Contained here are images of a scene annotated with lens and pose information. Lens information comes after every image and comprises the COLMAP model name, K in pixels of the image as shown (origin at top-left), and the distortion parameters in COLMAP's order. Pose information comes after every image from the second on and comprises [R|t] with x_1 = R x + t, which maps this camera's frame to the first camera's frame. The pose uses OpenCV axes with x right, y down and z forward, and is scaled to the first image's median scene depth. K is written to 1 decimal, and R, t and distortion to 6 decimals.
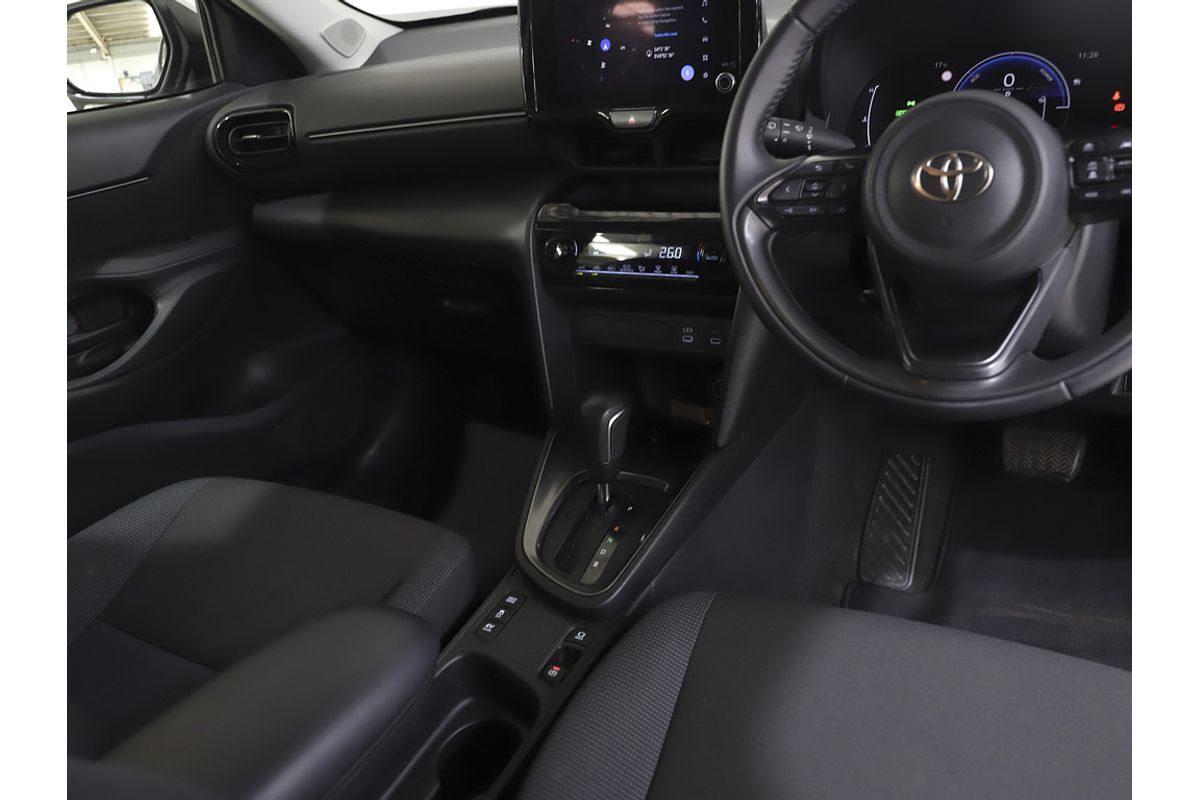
lens RADIAL K [[924.7, 0, 600.0], [0, 924.7, 400.0], [0, 0, 1]] dist [-0.103764, 0.114238]
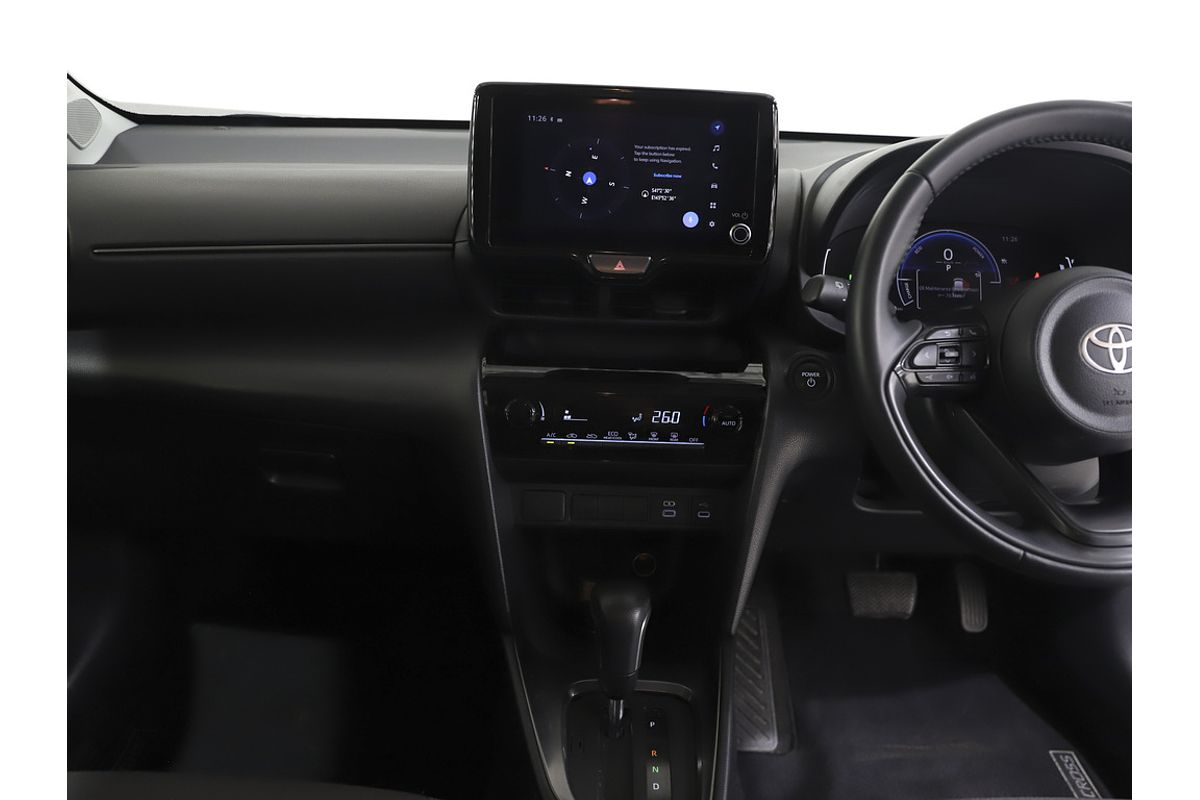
lens RADIAL K [[924.7, 0, 600.0], [0, 924.7, 400.0], [0, 0, 1]] dist [-0.103764, 0.114238]
pose [[0.861460, -0.002204, 0.507821, -0.429228], [0.079633, 0.988205, -0.130800, -0.067106], [-0.501543, 0.153118, 0.851475, 0.286342]]
